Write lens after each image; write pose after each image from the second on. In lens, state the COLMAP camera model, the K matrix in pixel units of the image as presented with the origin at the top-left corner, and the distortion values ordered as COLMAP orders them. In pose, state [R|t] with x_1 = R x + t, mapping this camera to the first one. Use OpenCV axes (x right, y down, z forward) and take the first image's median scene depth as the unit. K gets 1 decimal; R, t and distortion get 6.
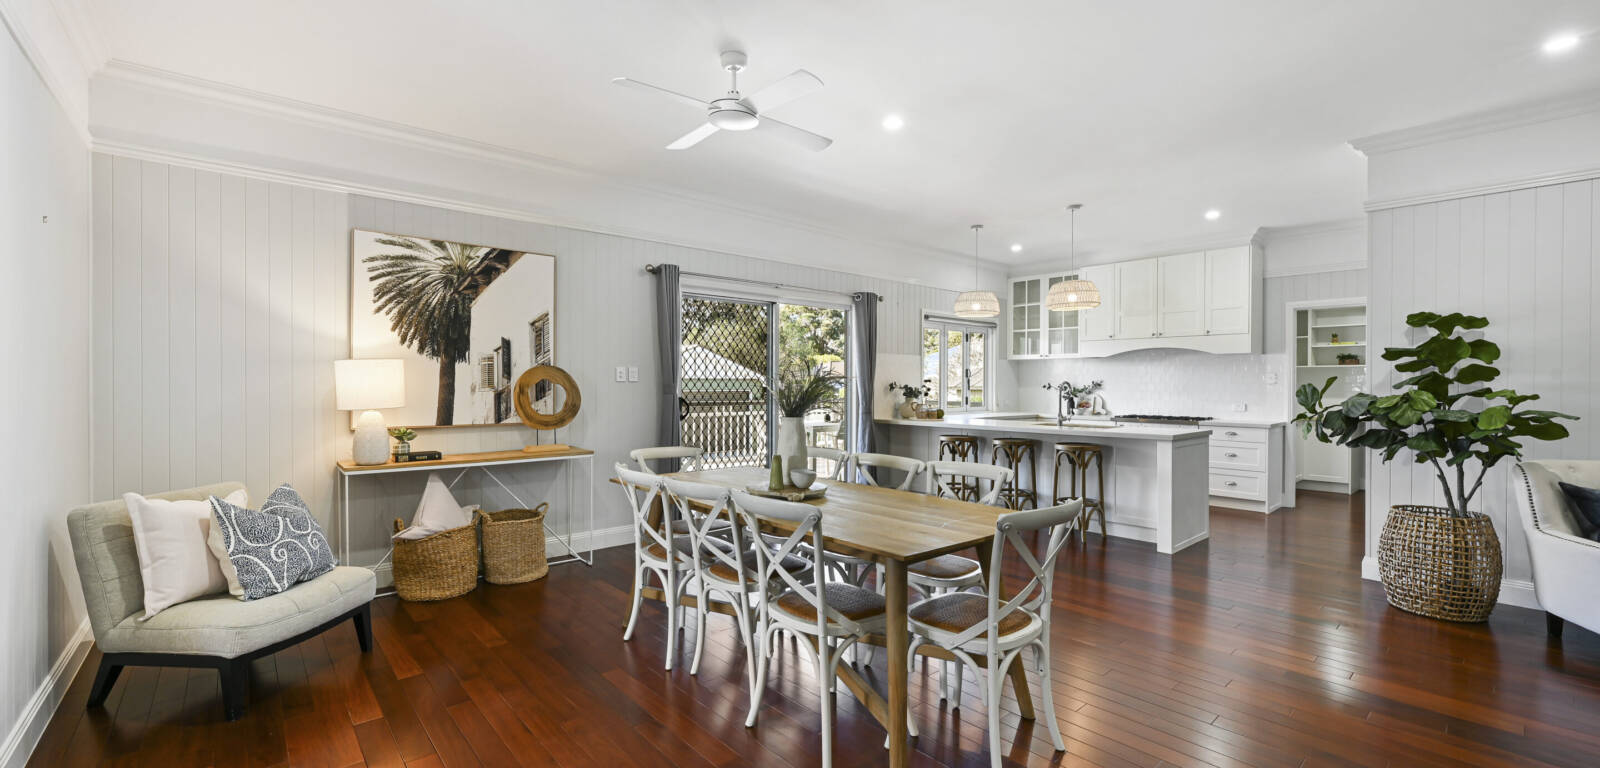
lens RADIAL K [[640.2, 0, 801.7], [0, 640.2, 387.4], [0, 0, 1]] dist [-0.001287, -0.000151]
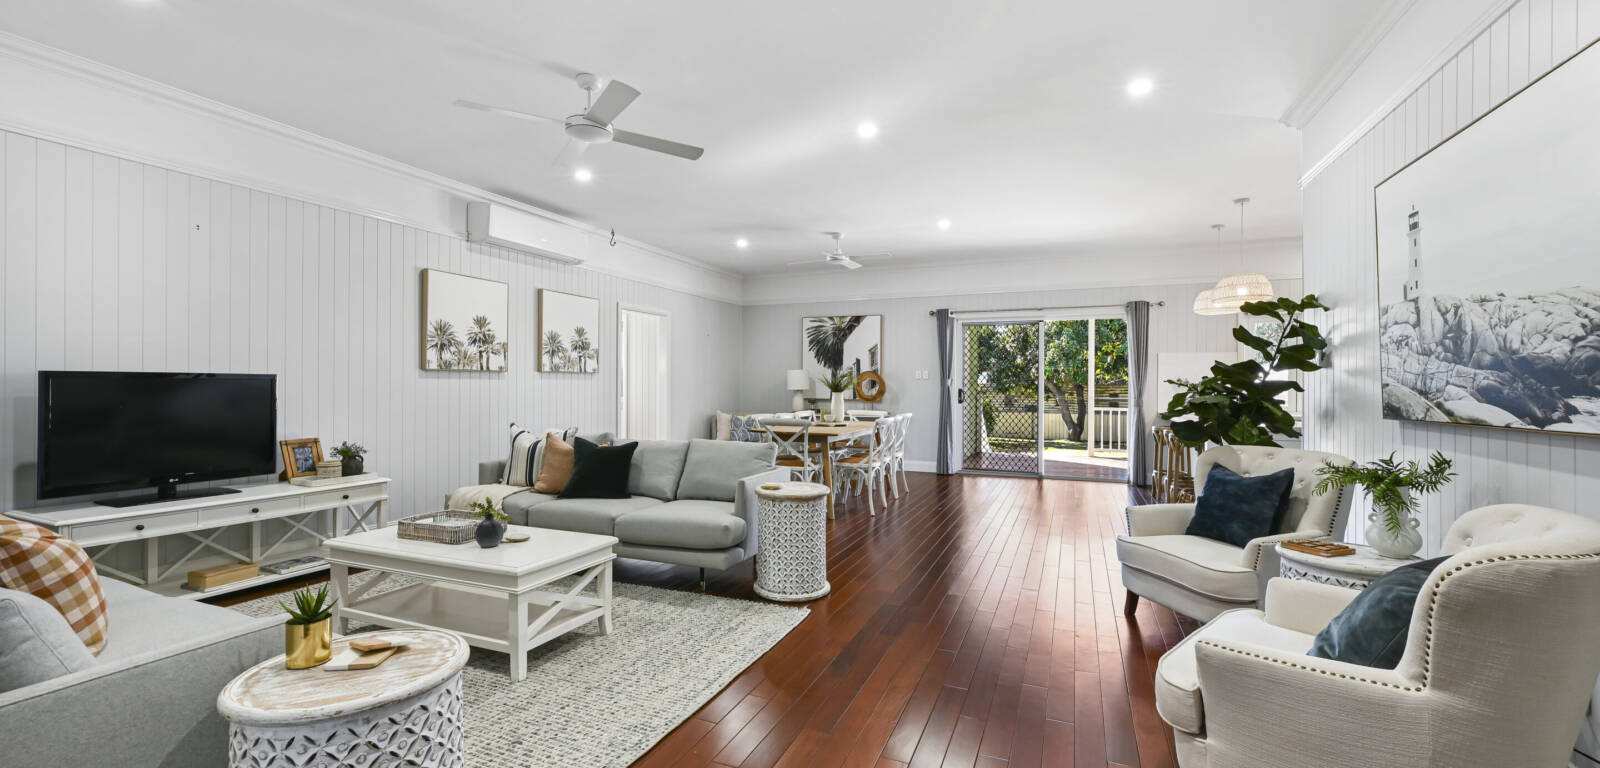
lens RADIAL K [[640.2, 0, 804.4], [0, 640.2, 386.3], [0, 0, 1]] dist [-0.001287, -0.000151]
pose [[0.435021, 0.000753, -0.900420, 1.155062], [-0.011091, 0.999928, -0.004523, 0.022038], [0.900352, 0.011954, 0.434999, -0.053502]]
